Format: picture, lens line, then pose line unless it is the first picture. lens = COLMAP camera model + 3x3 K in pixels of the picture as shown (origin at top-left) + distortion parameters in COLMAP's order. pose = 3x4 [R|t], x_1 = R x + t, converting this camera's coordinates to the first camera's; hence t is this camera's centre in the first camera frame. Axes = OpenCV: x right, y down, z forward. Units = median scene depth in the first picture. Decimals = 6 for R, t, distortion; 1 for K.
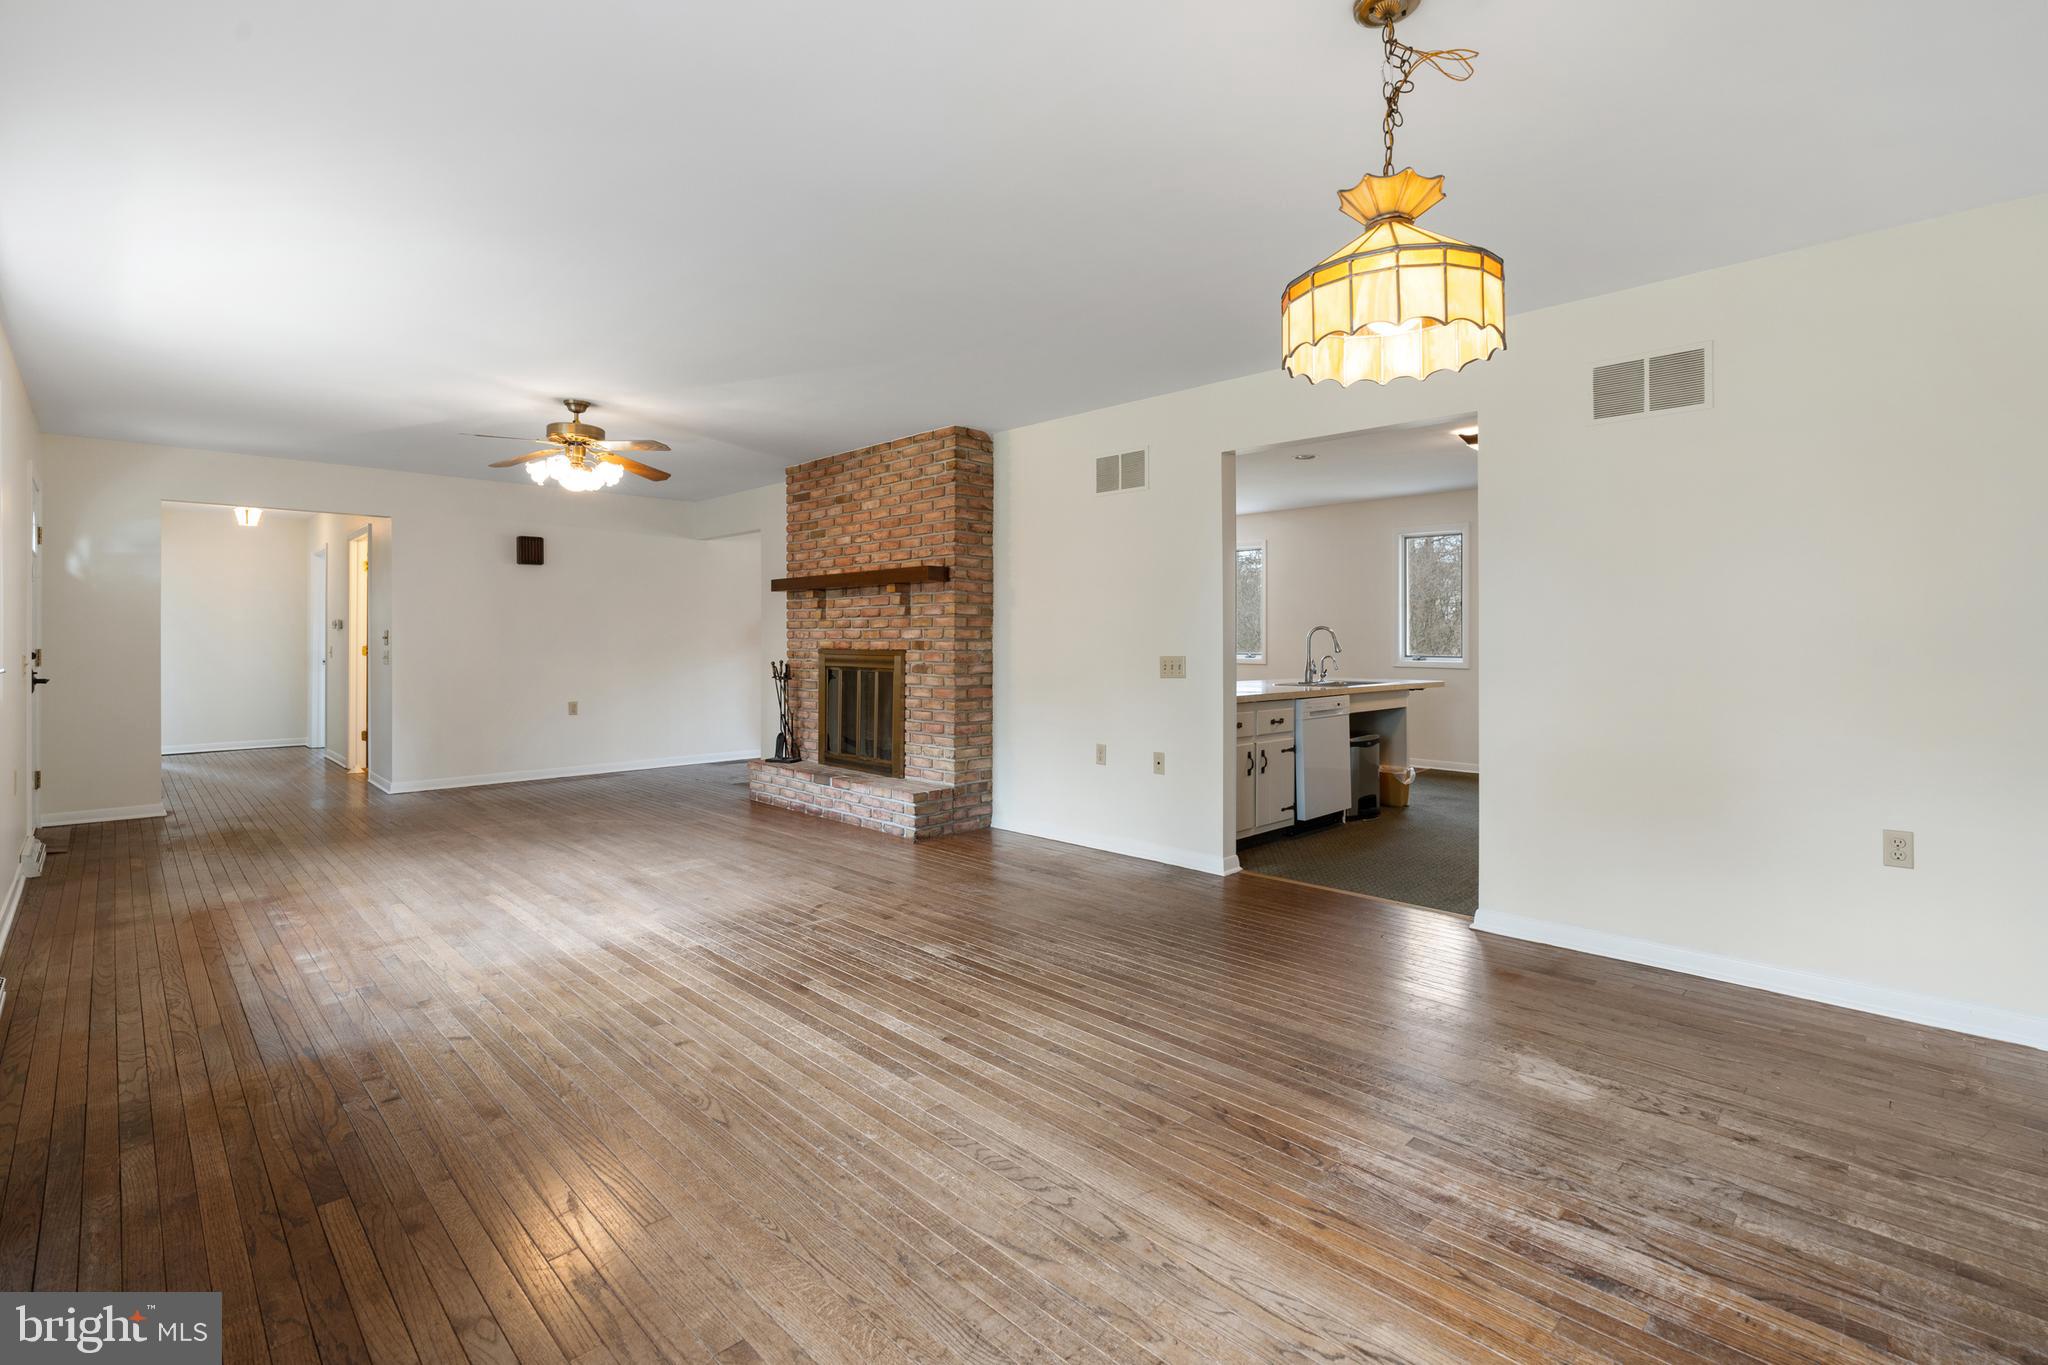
lens RADIAL K [[935.3, 0, 1022.9], [0, 935.3, 638.0], [0, 0, 1]] dist [-0.002162, -0.000229]
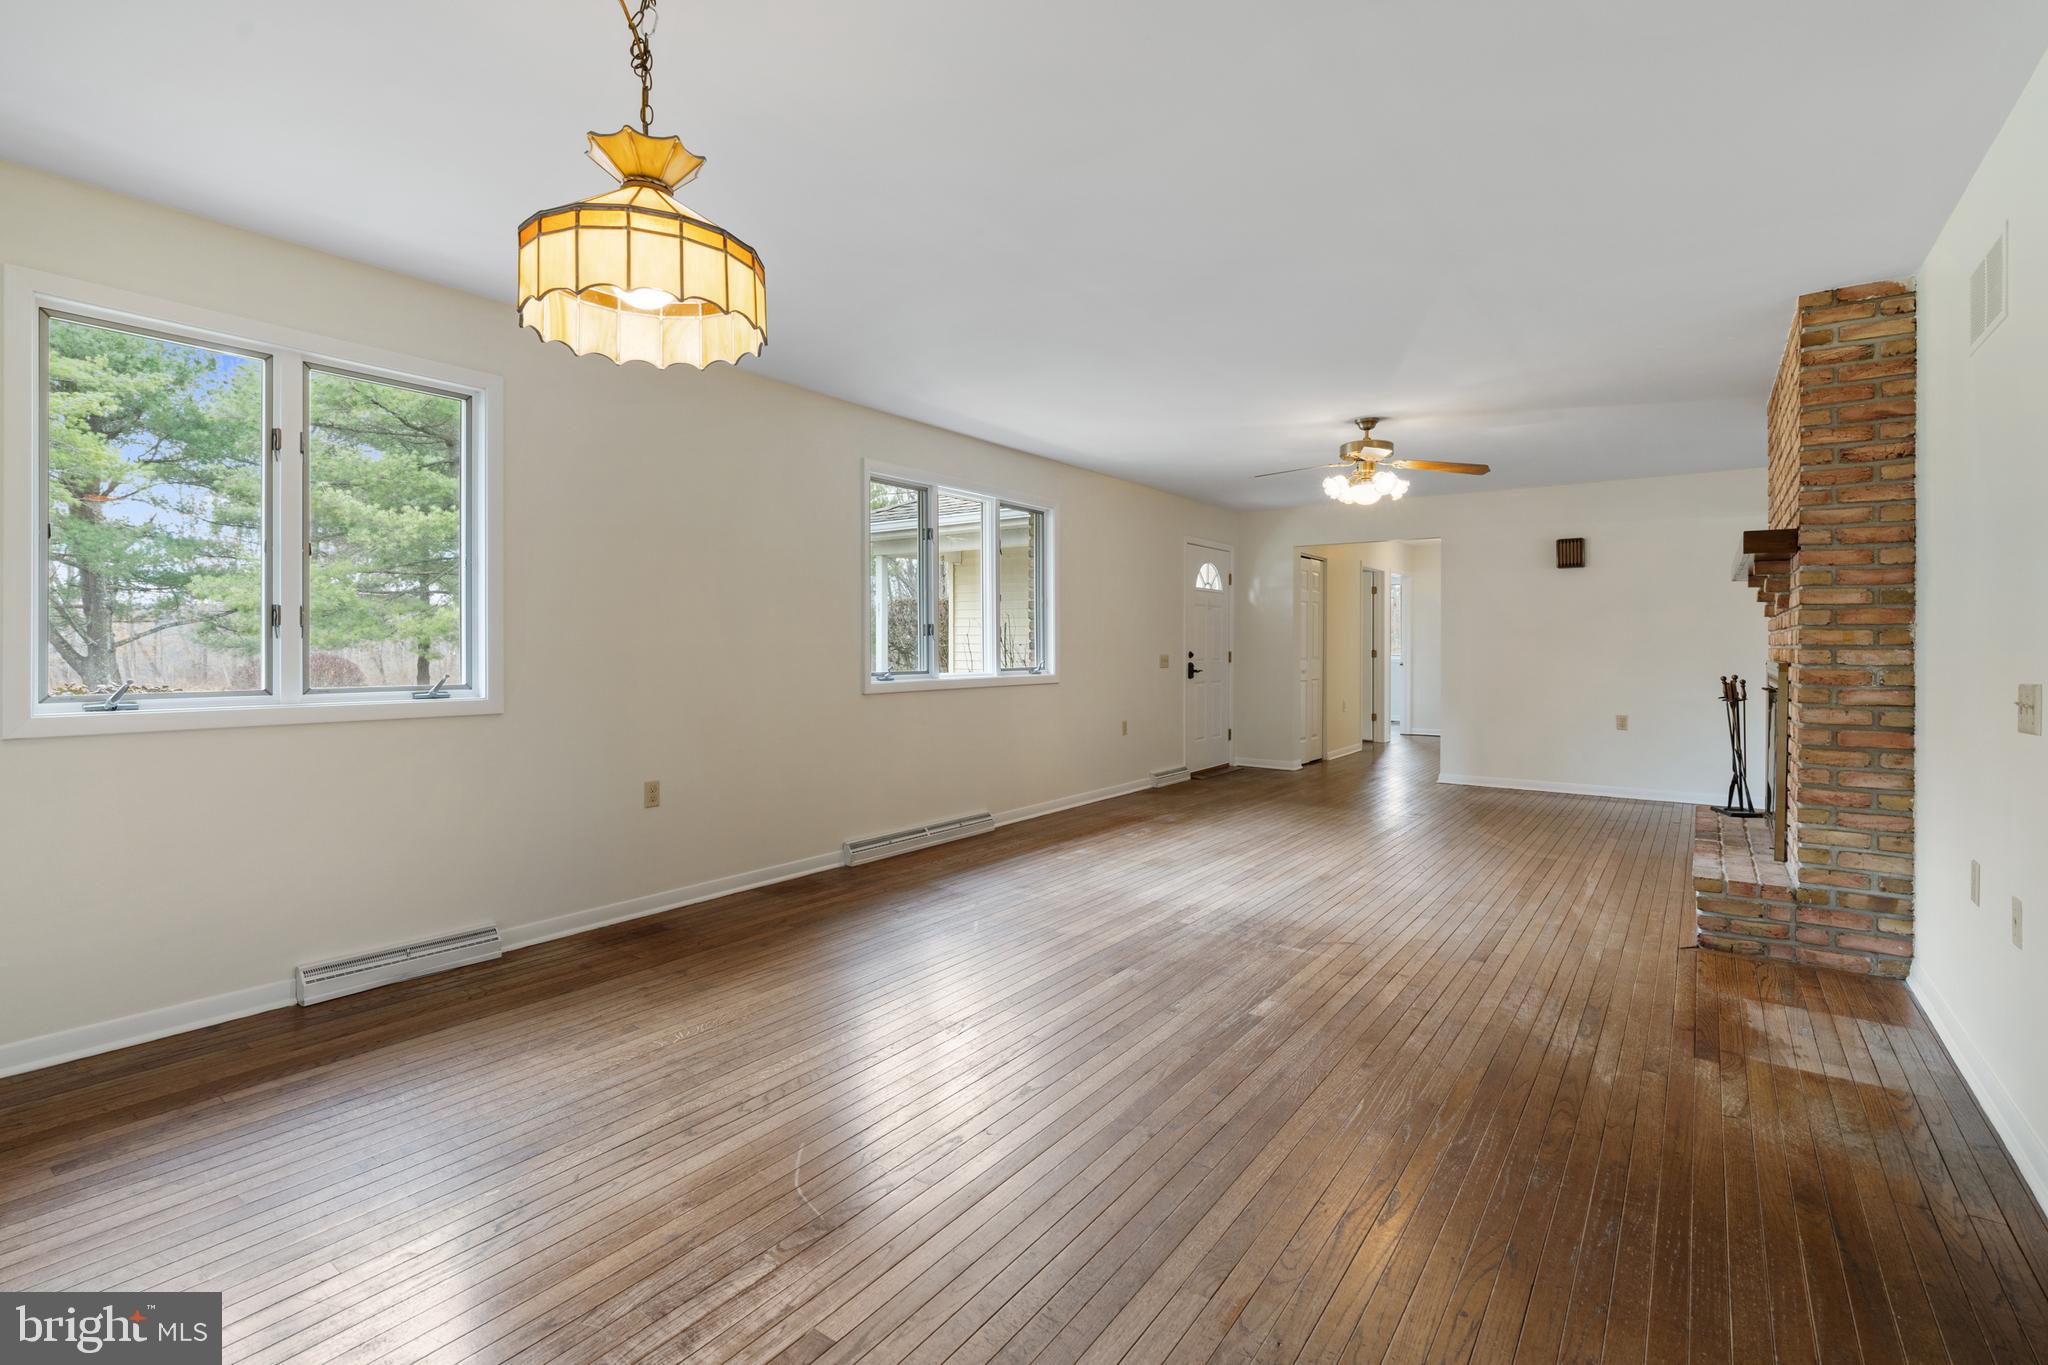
lens RADIAL K [[933.4, 0, 1022.4], [0, 933.4, 649.3], [0, 0, 1]] dist [-0.004637, 0.000764]
pose [[0.158302, 0.004345, -0.987381, 0.441331], [-0.000527, 0.999991, 0.004316, 0.001161], [0.987391, -0.000163, 0.158302, 0.397328]]
